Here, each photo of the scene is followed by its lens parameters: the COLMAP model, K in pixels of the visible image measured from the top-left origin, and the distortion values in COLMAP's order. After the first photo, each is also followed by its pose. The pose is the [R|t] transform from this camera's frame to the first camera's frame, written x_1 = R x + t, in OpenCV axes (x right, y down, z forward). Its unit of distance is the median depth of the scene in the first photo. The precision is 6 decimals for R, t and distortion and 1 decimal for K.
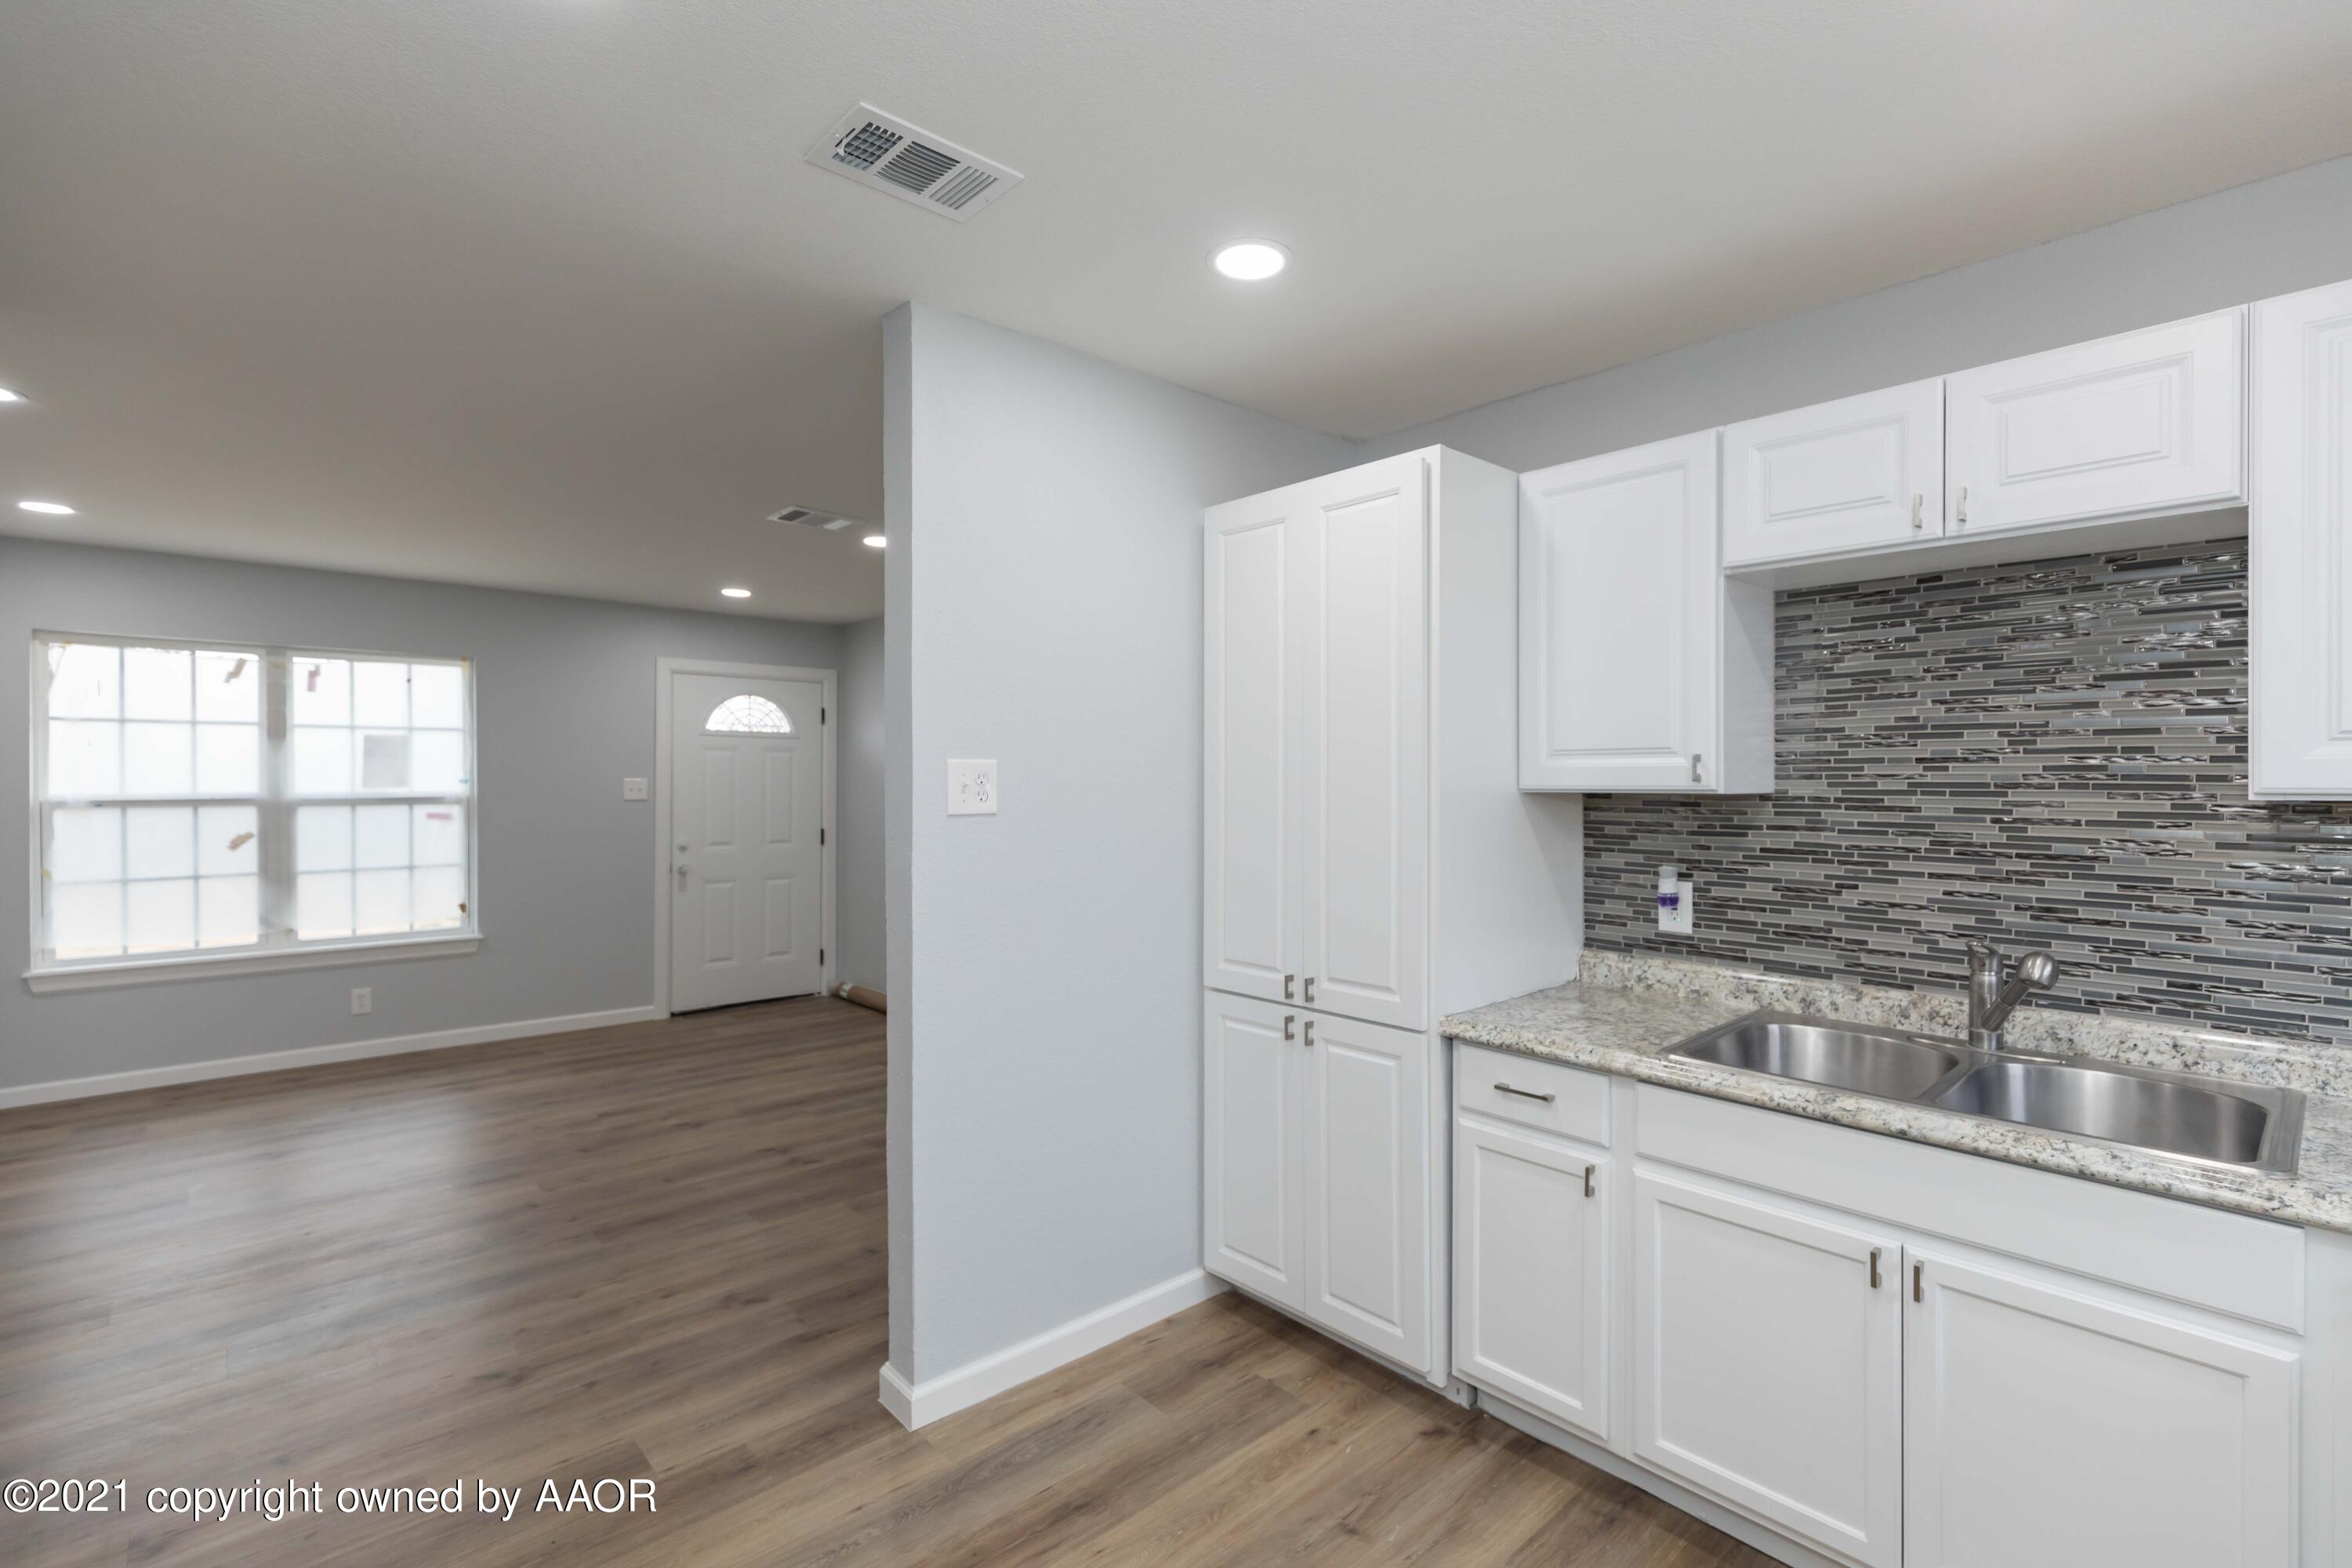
lens RADIAL K [[1061.0, 0, 1181.6], [0, 1061.0, 779.0], [0, 0, 1]] dist [0.006800, -0.000560]
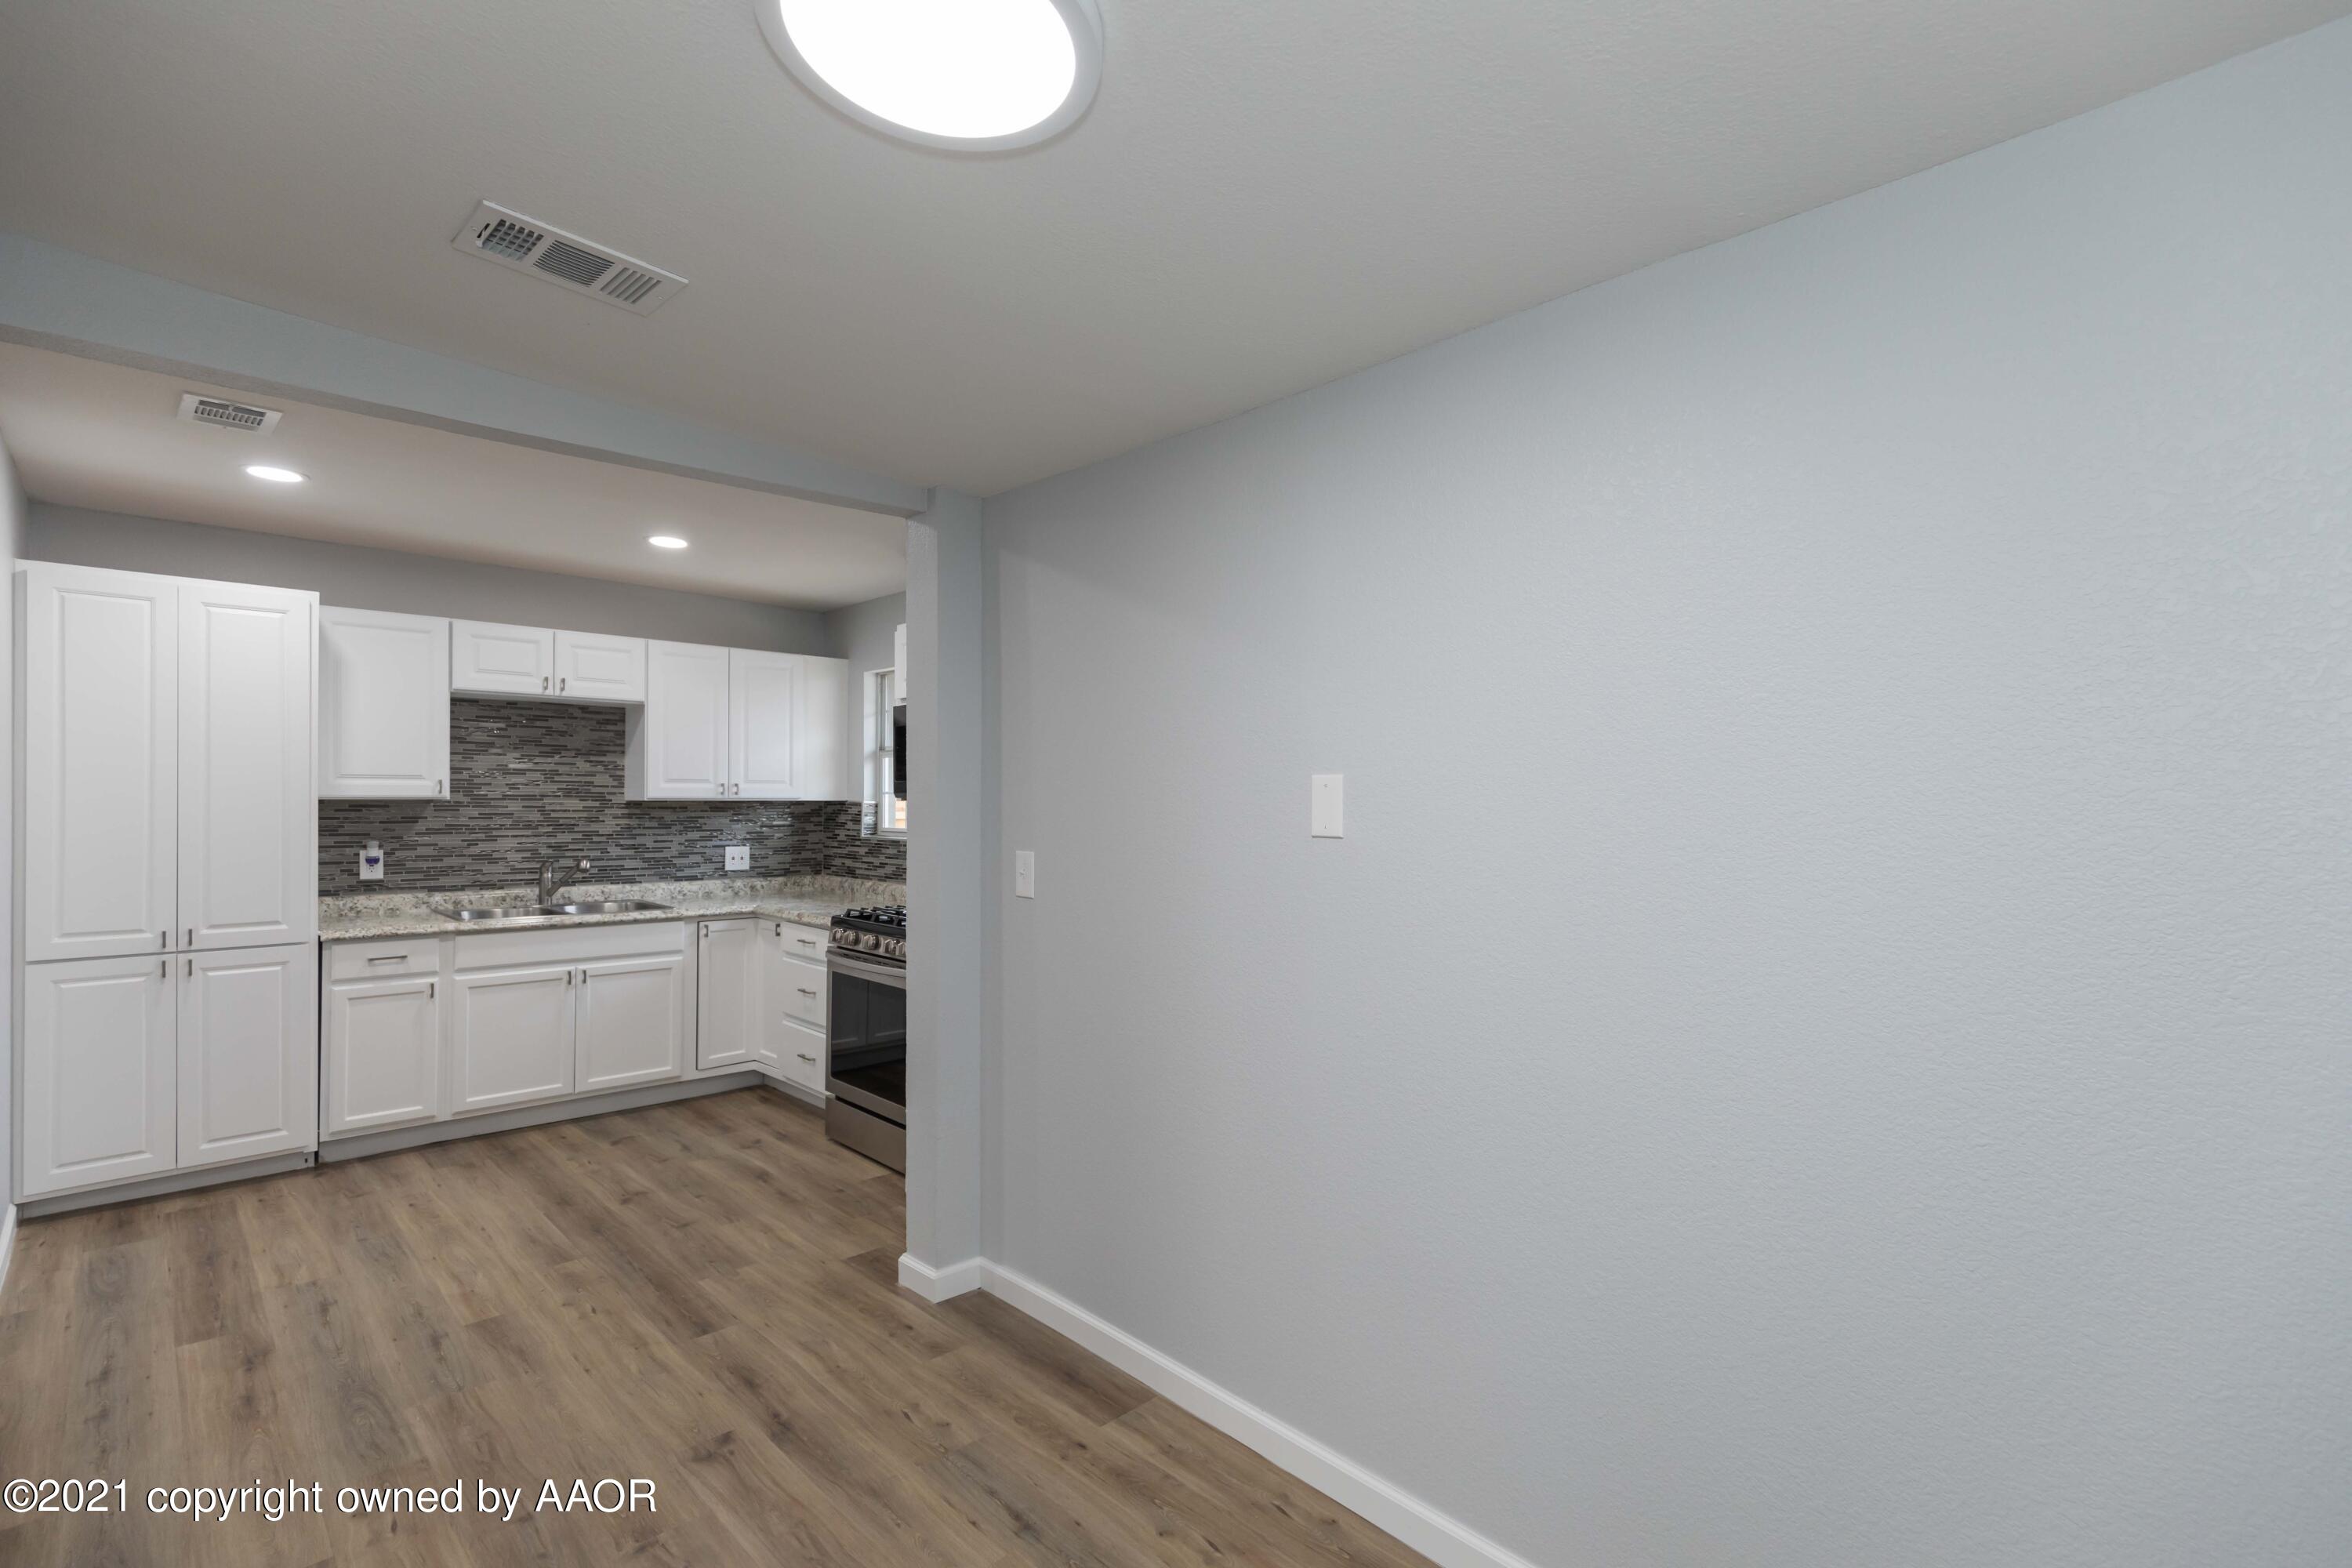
lens RADIAL K [[1080.4, 0, 1194.3], [0, 1080.4, 796.8], [0, 0, 1]] dist [0.008008, 0.000427]
pose [[-0.035543, 0.004324, 0.999359, -1.566411], [-0.003135, 0.999985, -0.004438, 0.013269], [-0.999363, -0.003291, -0.035529, -0.337575]]
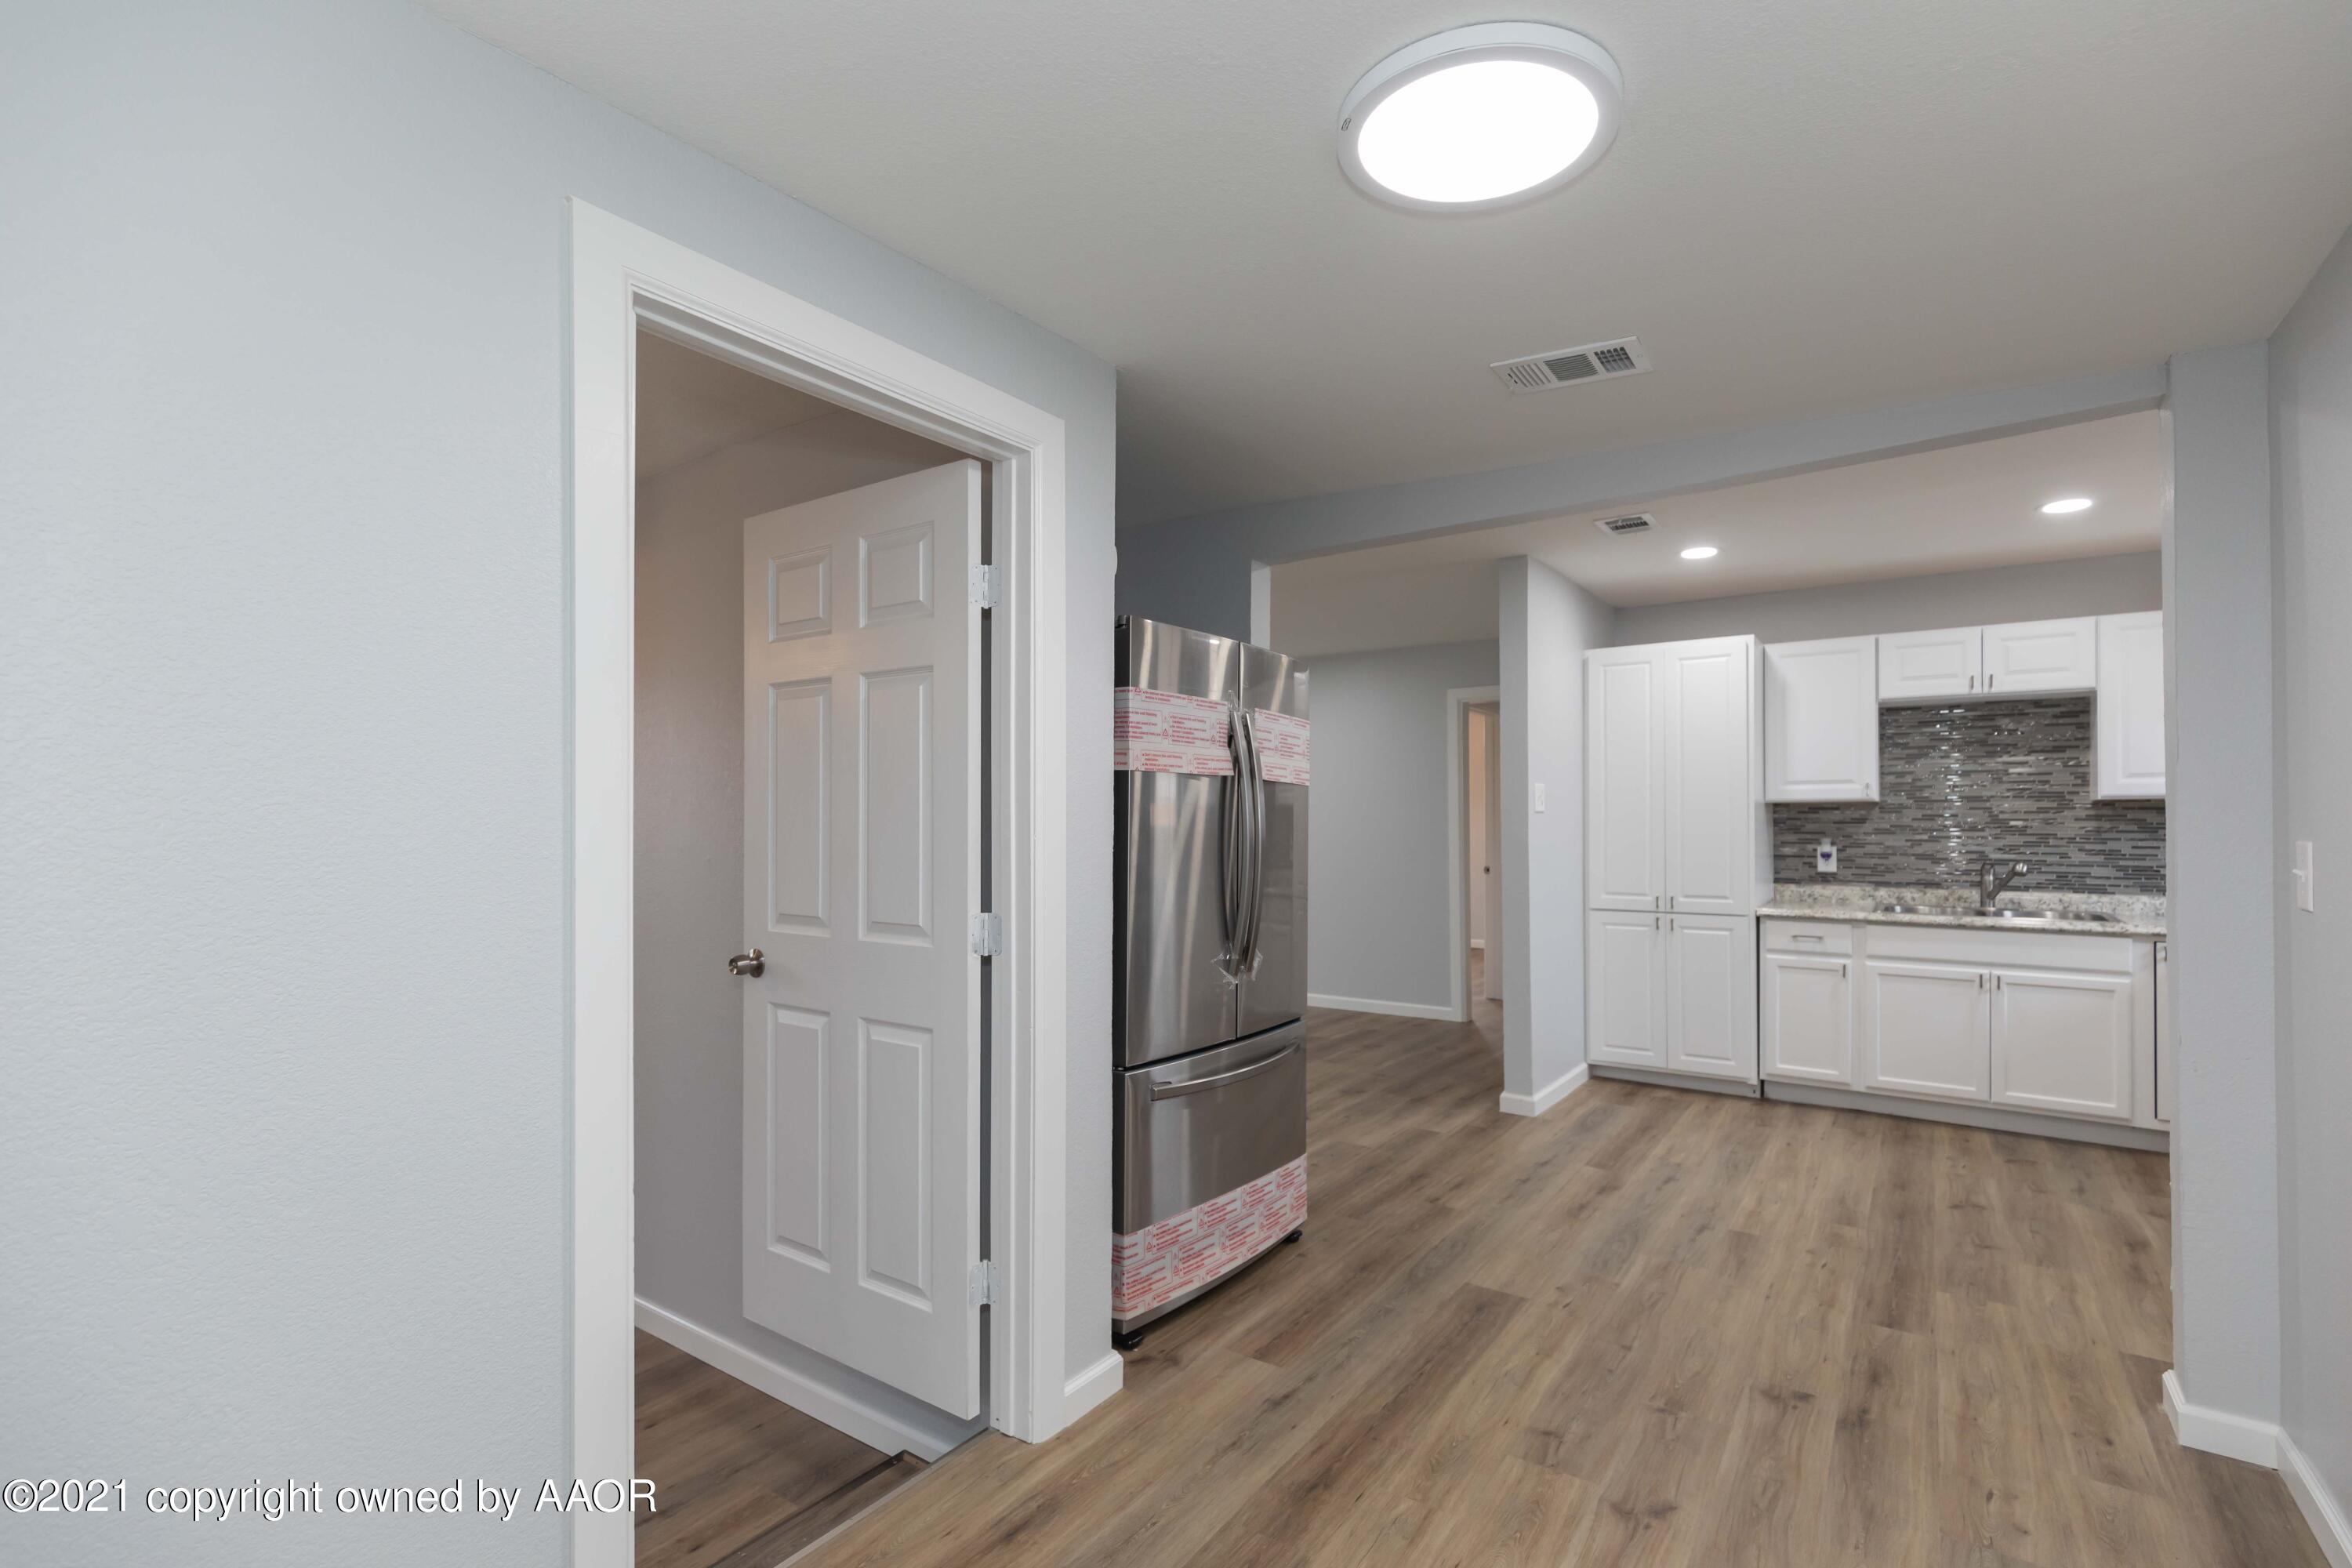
lens RADIAL K [[1061.0, 0, 1186.2], [0, 1061.0, 817.5], [0, 0, 1]] dist [0.006800, -0.000560]
pose [[0.976049, 0.000658, 0.217551, -1.335594], [0.000510, 0.999986, -0.005314, 0.057452], [-0.217552, 0.005298, 0.976034, -0.820072]]
